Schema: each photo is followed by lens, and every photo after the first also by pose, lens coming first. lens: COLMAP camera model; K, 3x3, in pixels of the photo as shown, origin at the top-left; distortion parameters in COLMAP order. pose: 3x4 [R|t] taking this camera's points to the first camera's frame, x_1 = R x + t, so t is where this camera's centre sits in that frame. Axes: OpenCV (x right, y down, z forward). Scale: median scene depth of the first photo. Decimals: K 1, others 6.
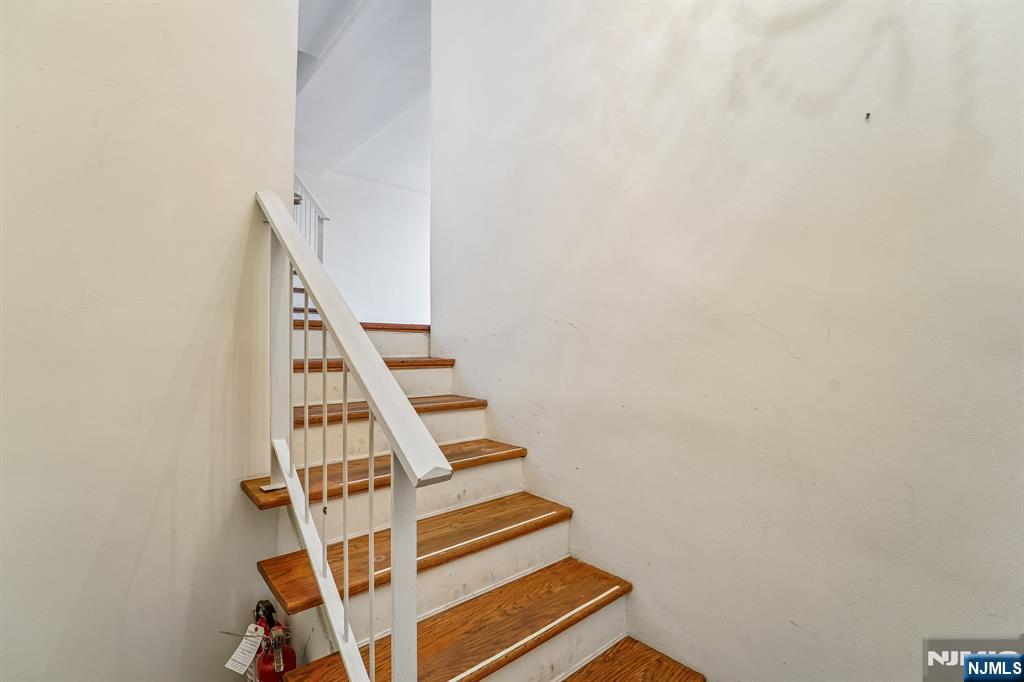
lens RADIAL K [[434.8, 0, 512.0], [0, 434.8, 341.0], [0, 0, 1]] dist [-0.000615, -0.000109]
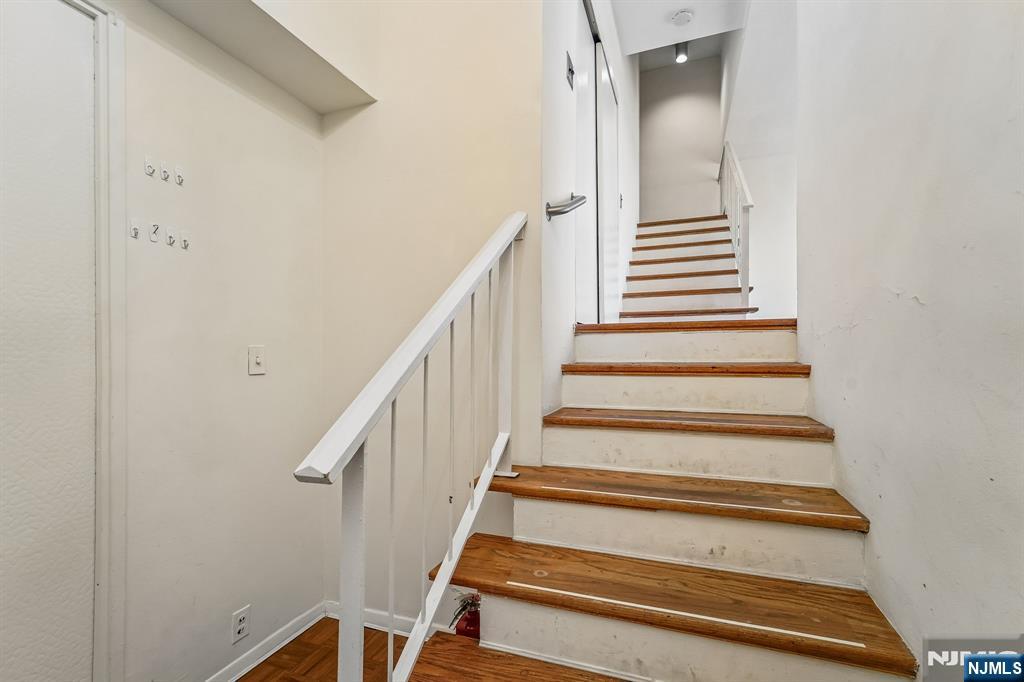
lens RADIAL K [[451.2, 0, 512.0], [0, 451.2, 341.0], [0, 0, 1]] dist [-0.000615, -0.000205]
pose [[0.495452, -0.029486, -0.868135, 0.381264], [0.025169, 0.999491, -0.019583, 0.007231], [0.868271, -0.012147, 0.495942, 0.329866]]
